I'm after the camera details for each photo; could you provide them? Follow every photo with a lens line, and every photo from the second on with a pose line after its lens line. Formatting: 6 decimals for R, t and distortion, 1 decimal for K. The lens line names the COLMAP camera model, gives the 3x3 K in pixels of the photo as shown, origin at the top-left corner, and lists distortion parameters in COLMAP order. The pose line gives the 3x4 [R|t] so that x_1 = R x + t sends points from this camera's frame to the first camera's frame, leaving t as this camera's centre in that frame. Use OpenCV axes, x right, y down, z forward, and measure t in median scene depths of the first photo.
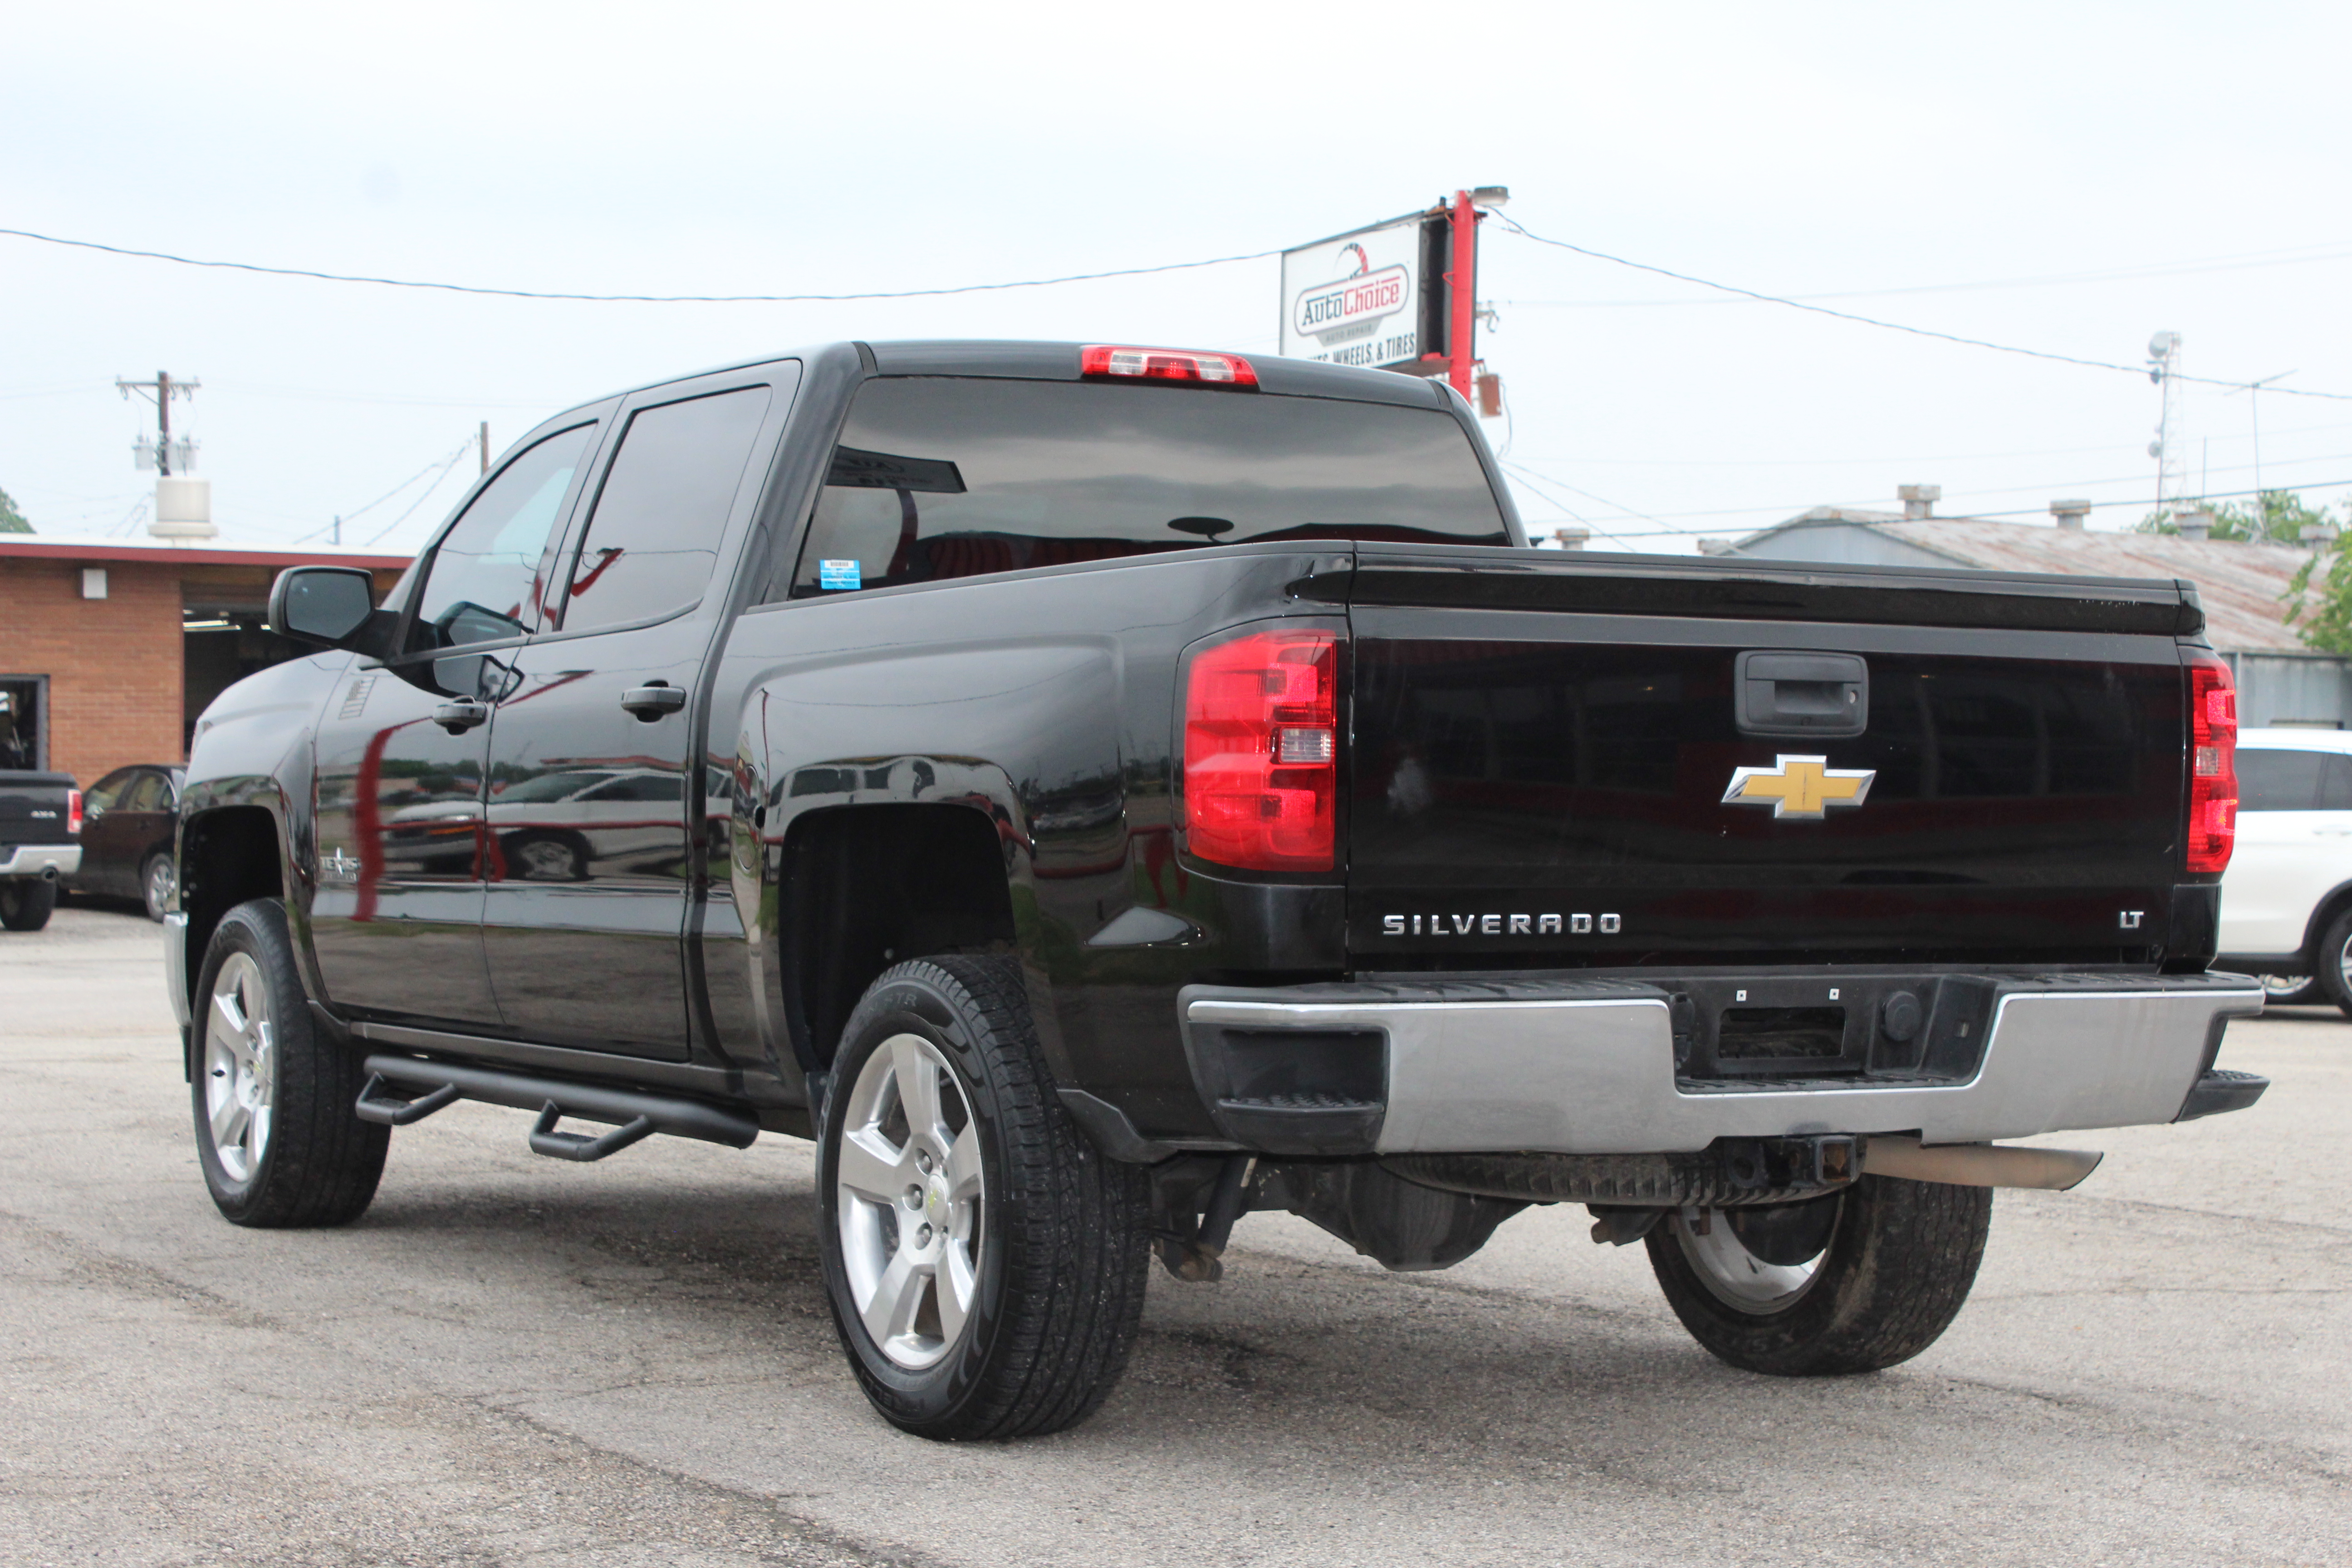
lens RADIAL K [[4250.3, 0, 1176.0], [0, 4250.3, 784.0], [0, 0, 1]] dist [-0.000785, 0.097575]
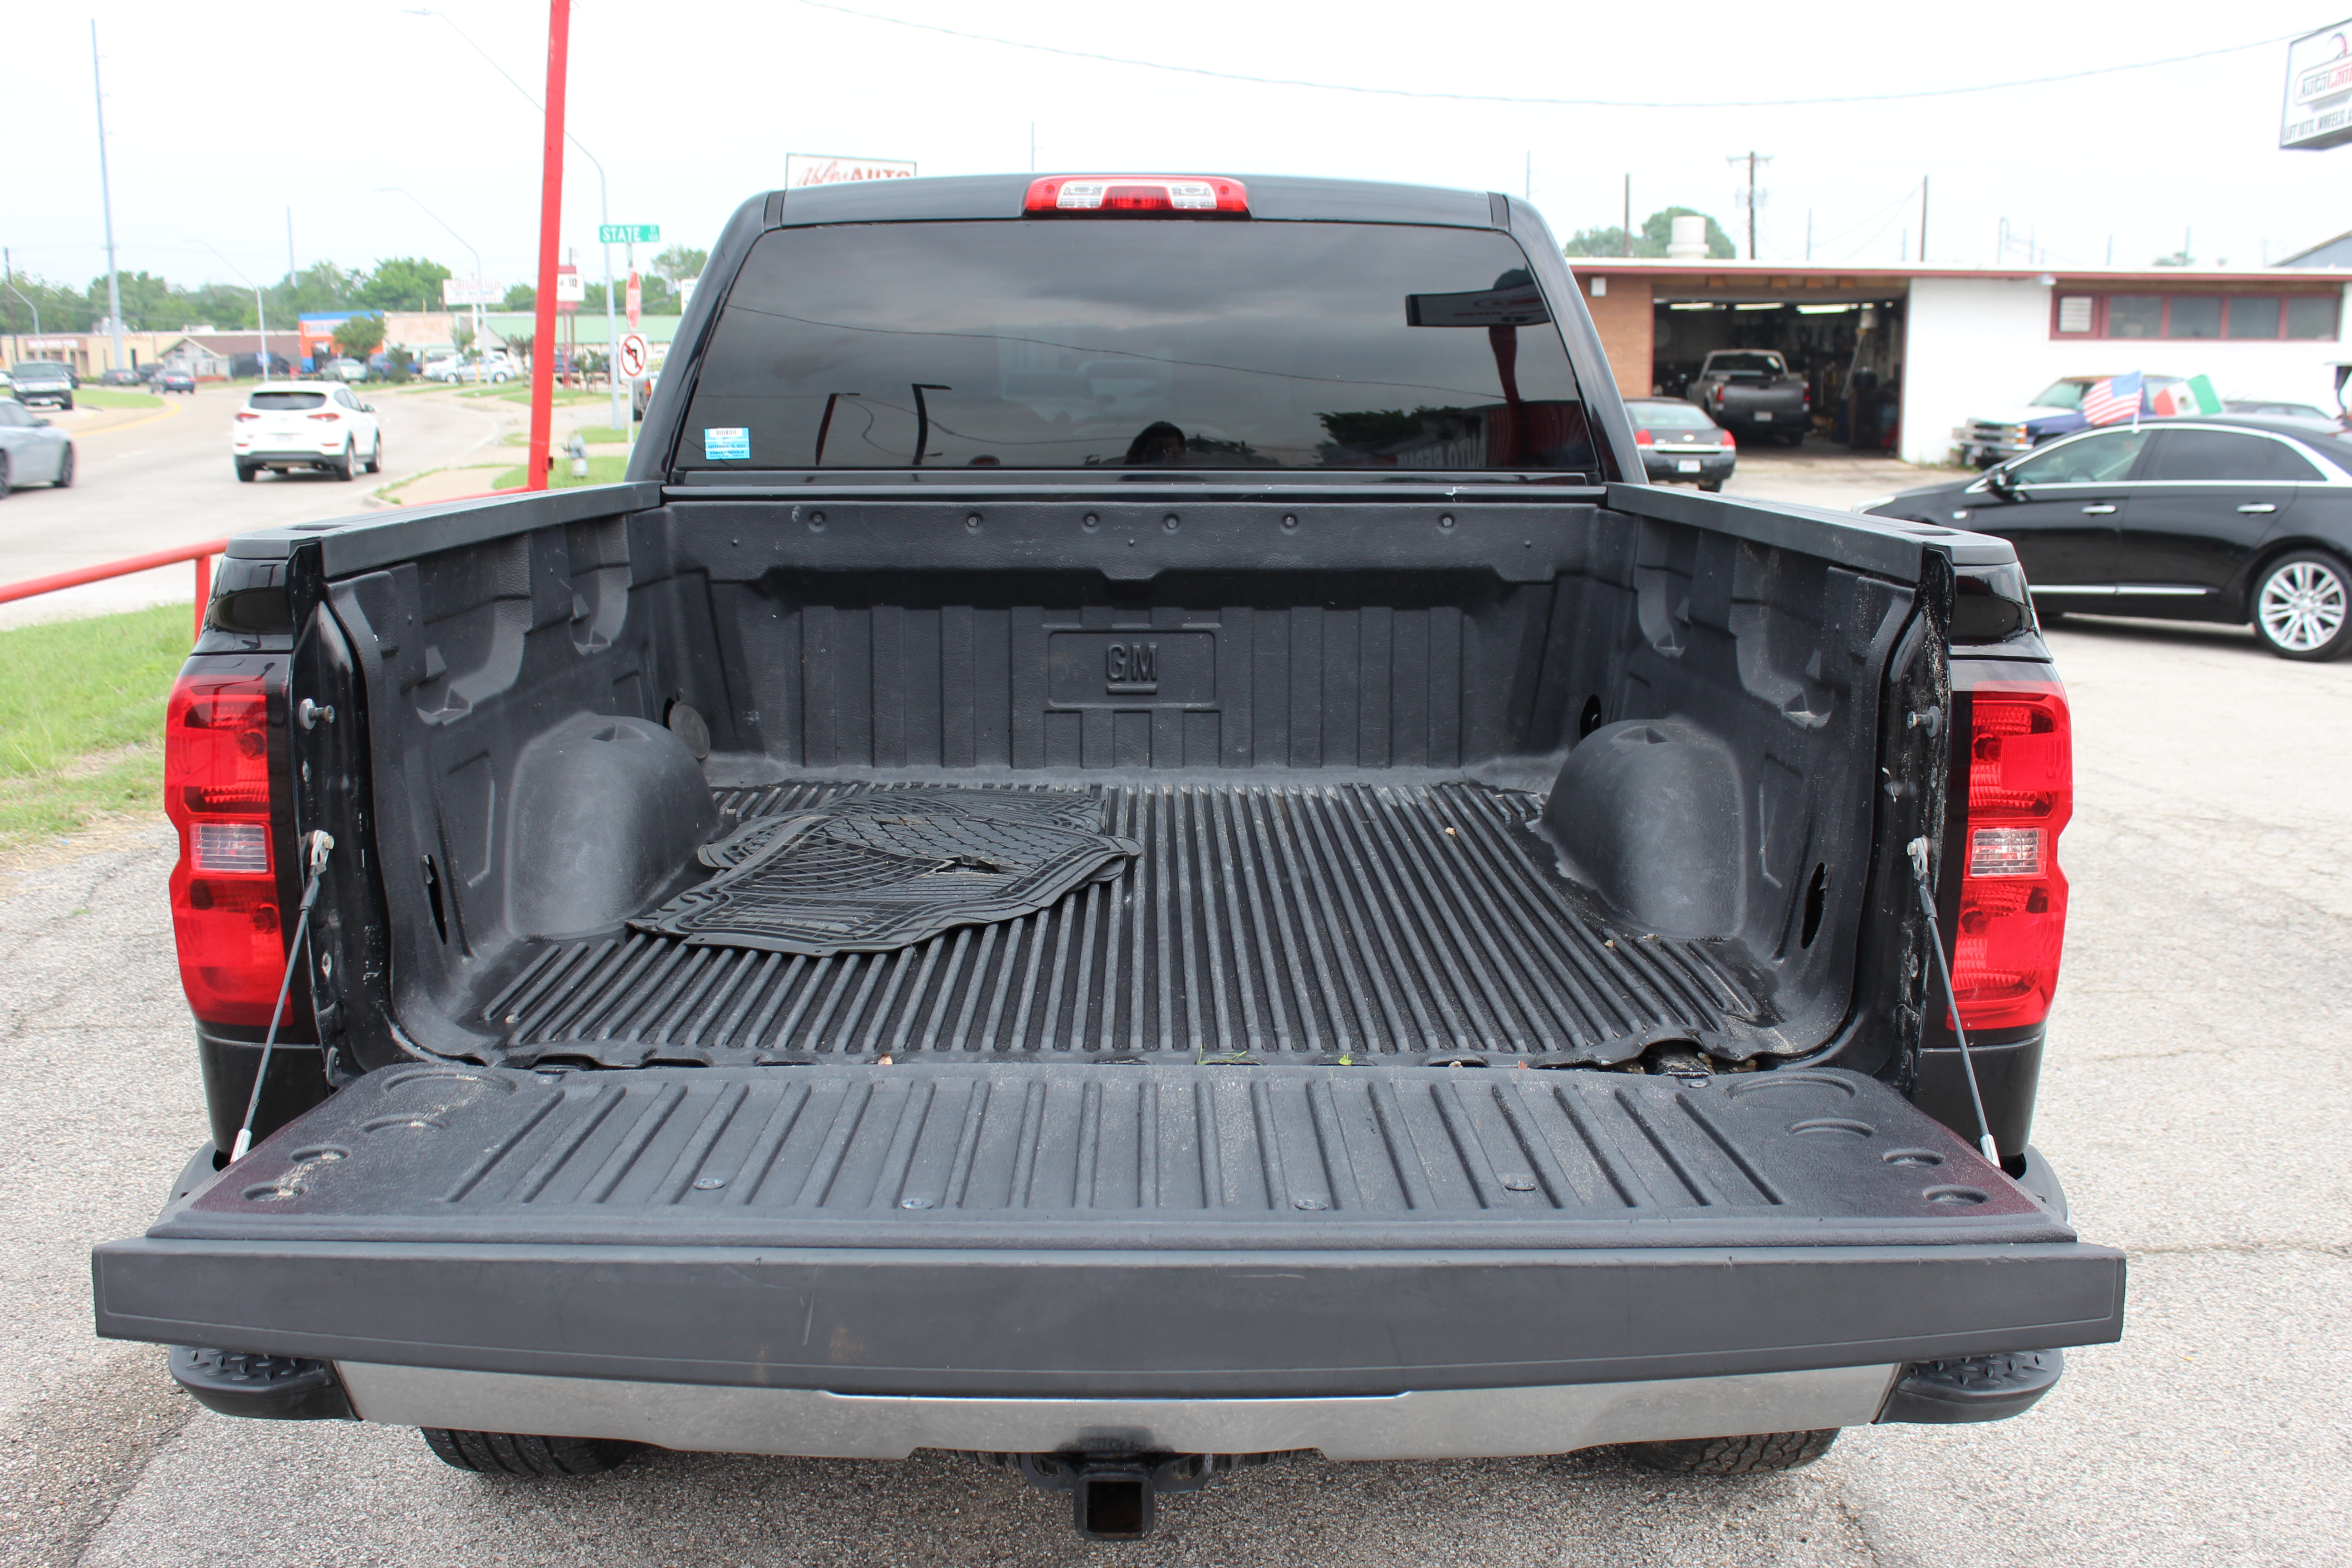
lens RADIAL K [[2317.4, 0, 1176.0], [0, 2317.4, 784.0], [0, 0, 1]] dist [-0.159429, 0.200210]
pose [[0.875130, 0.078697, -0.477446, 0.293995], [0.006006, 0.984844, 0.173340, -0.070825], [0.483851, -0.154562, 0.861393, 0.671163]]
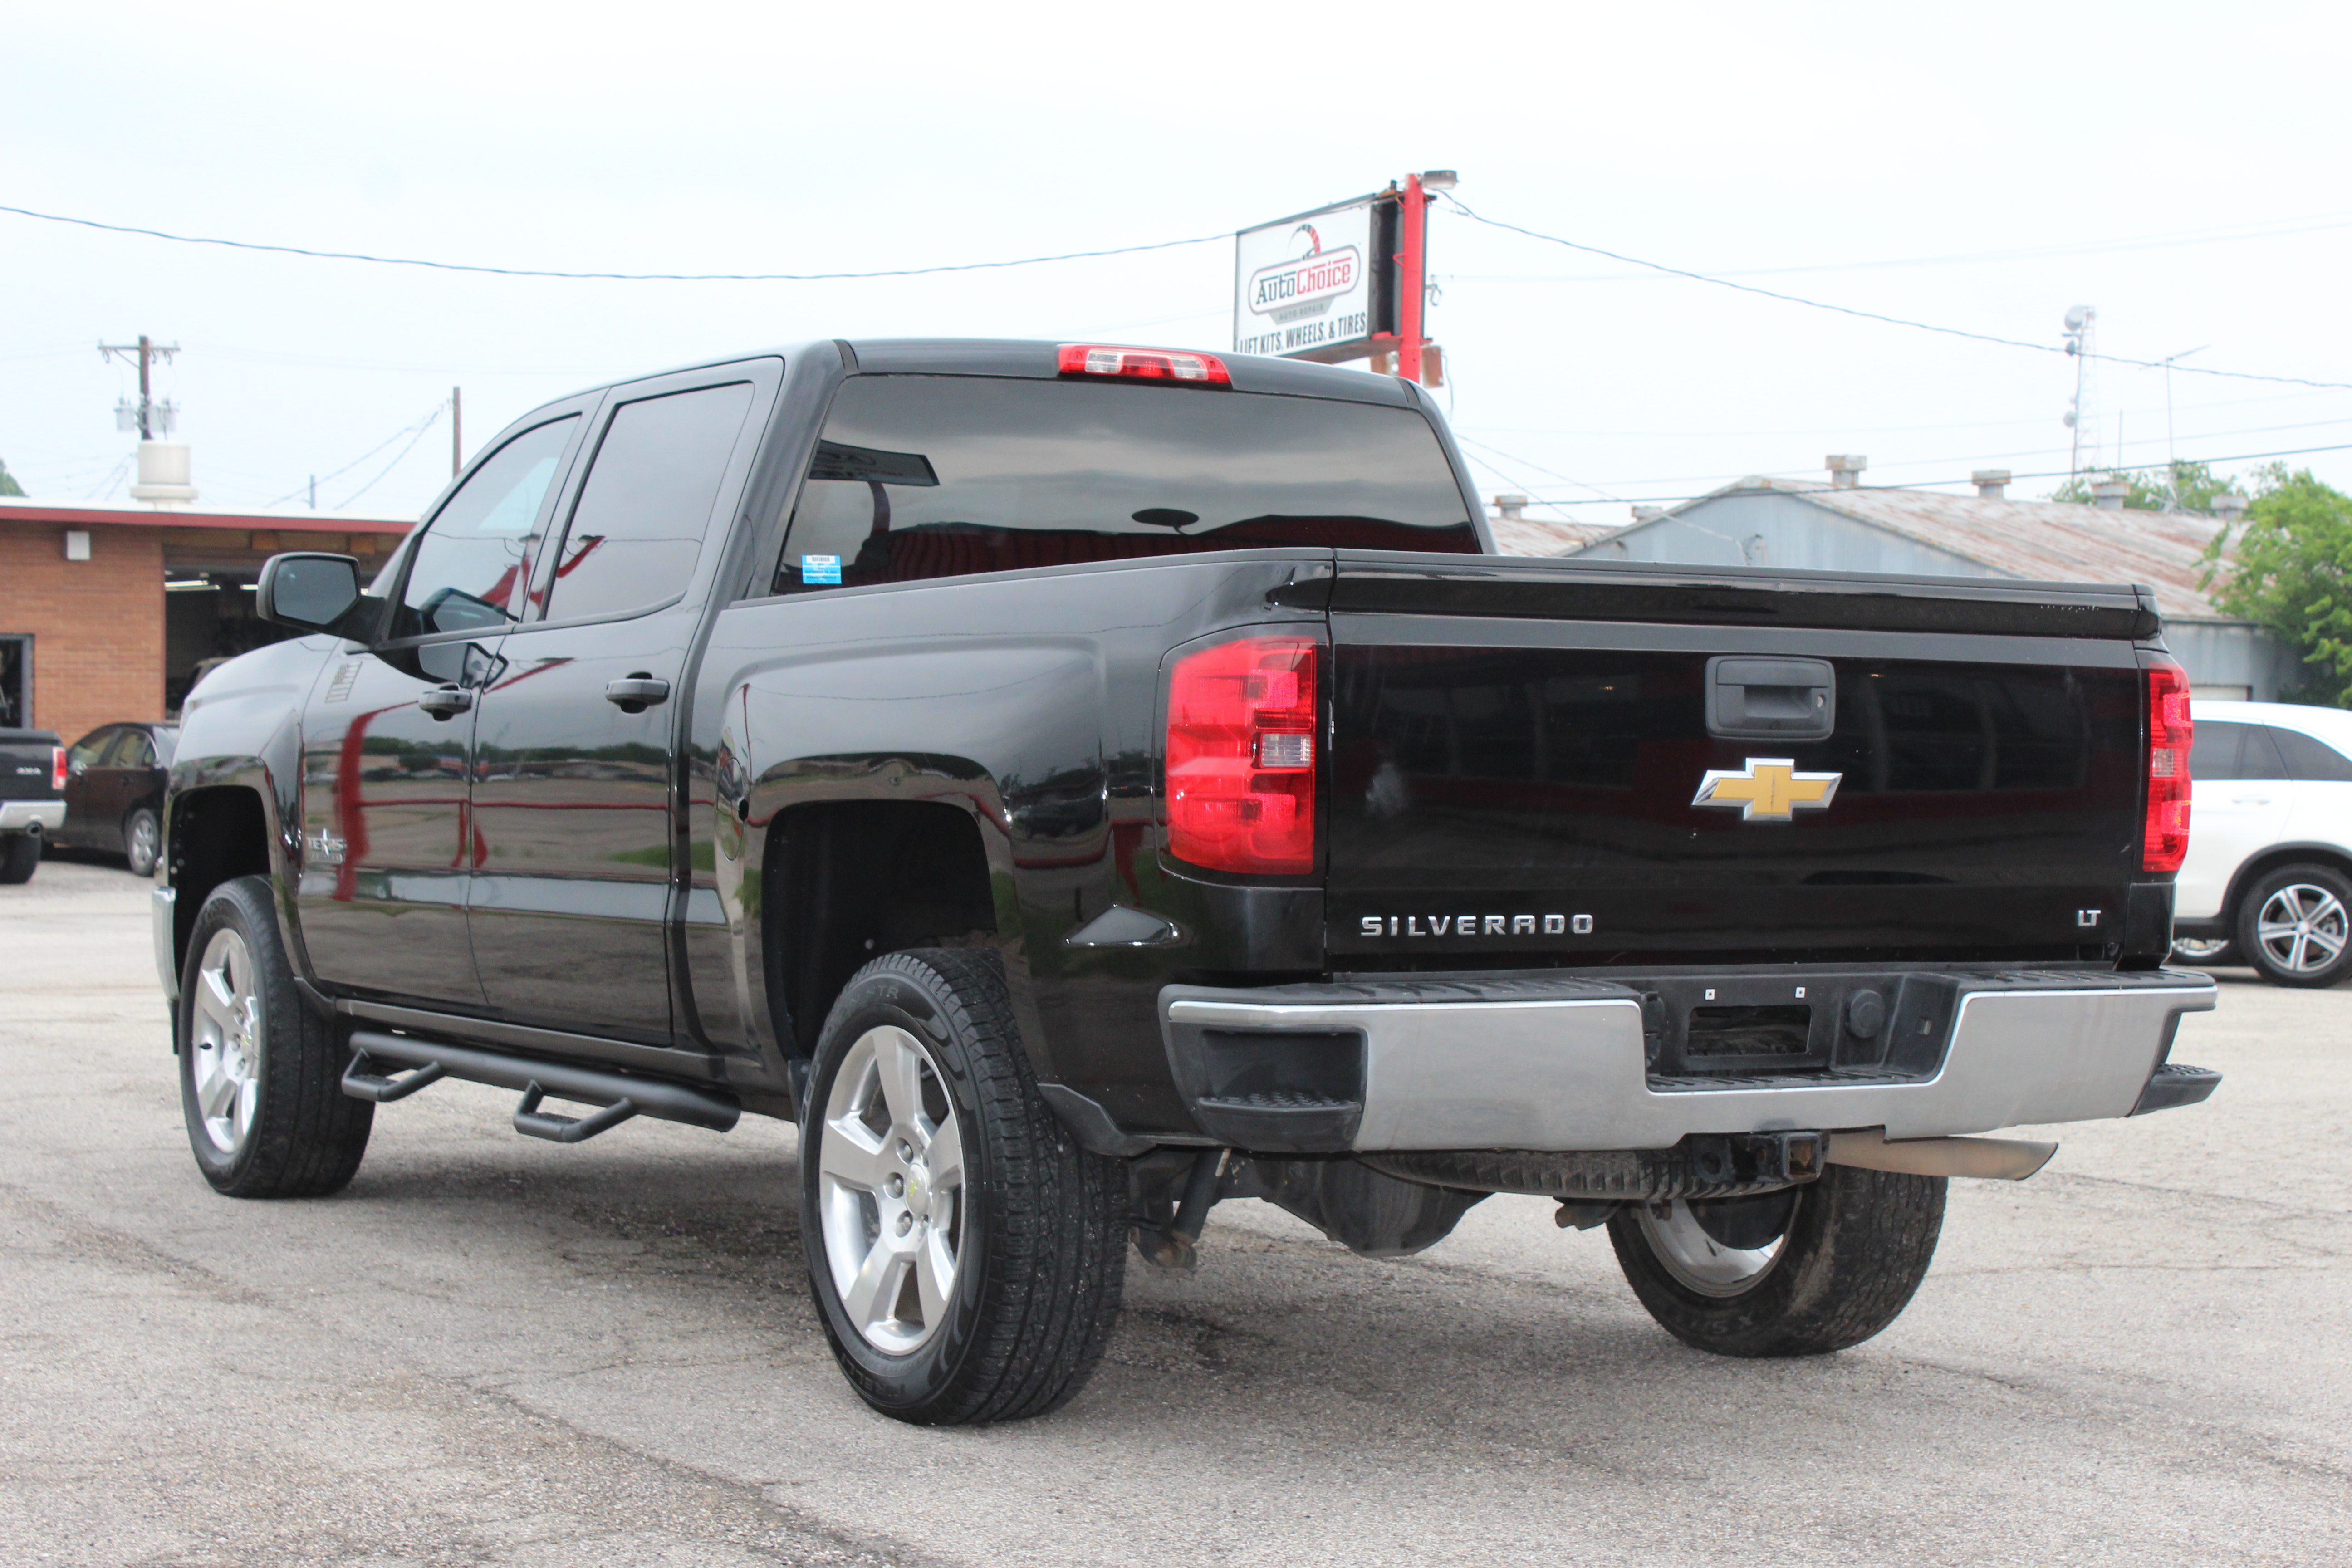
lens RADIAL K [[4105.3, 0, 1176.0], [0, 4105.3, 784.0], [0, 0, 1]] dist [-0.002581, 0.070748]
pose [[0.999913, 0.003686, 0.012688, -0.007207], [-0.003830, 0.999928, 0.011335, -0.010583], [-0.012645, -0.011382, 0.999855, 0.016648]]
